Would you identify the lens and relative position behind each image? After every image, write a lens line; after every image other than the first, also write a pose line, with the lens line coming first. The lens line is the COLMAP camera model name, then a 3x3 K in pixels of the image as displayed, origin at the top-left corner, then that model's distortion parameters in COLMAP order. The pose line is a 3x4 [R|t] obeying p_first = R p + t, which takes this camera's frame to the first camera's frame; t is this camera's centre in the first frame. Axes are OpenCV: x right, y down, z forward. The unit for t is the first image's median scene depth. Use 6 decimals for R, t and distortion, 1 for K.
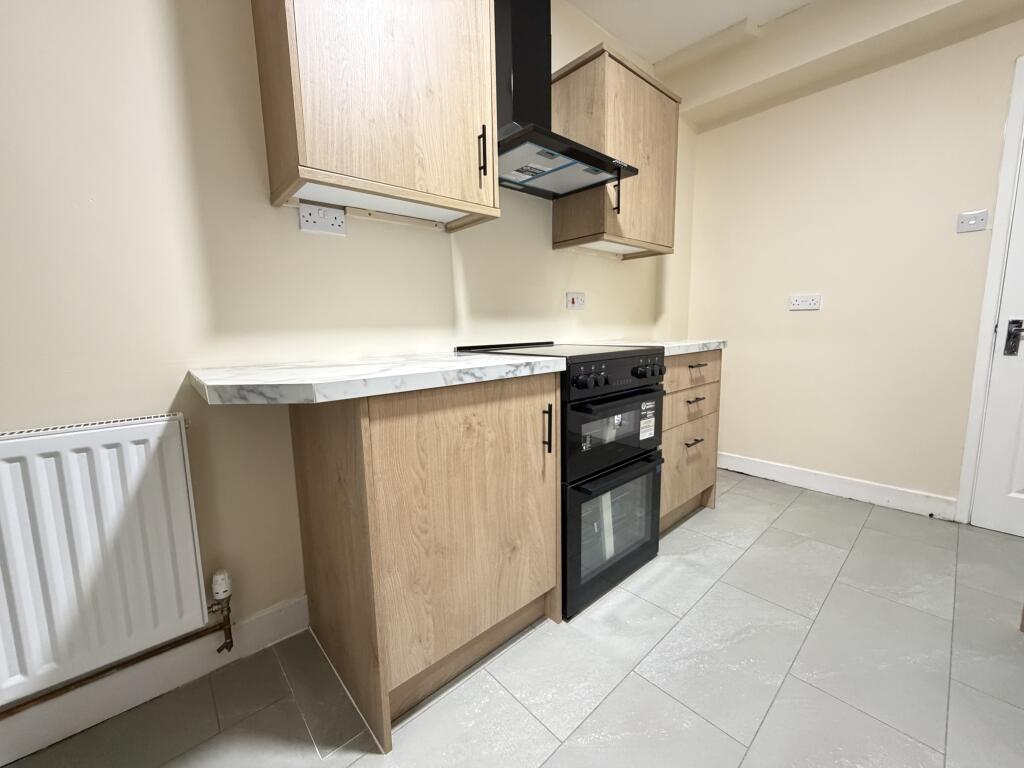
lens RADIAL K [[409.1, 0, 507.8], [0, 409.1, 379.6], [0, 0, 1]] dist [0.001347, 0.000052]
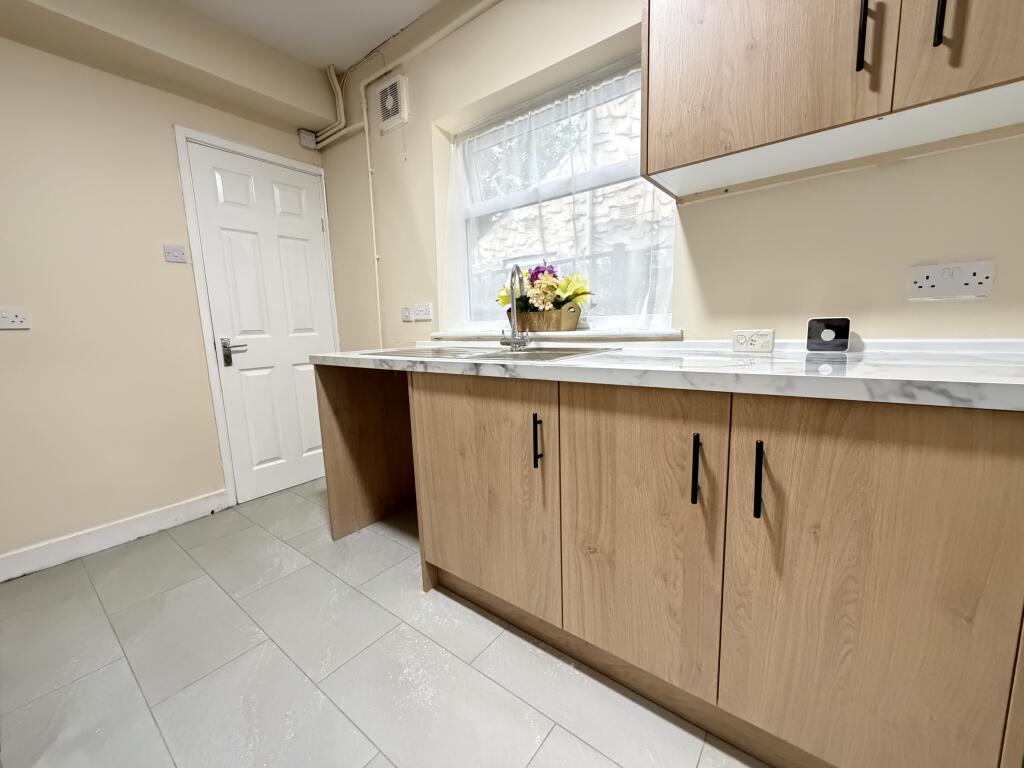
lens RADIAL K [[409.1, 0, 508.5], [0, 409.1, 385.2], [0, 0, 1]] dist [0.001347, 0.000052]
pose [[-0.181121, -0.119826, 0.976134, -0.171028], [0.165901, 0.974603, 0.150421, -0.042894], [-0.969367, 0.189186, -0.156642, 0.322310]]
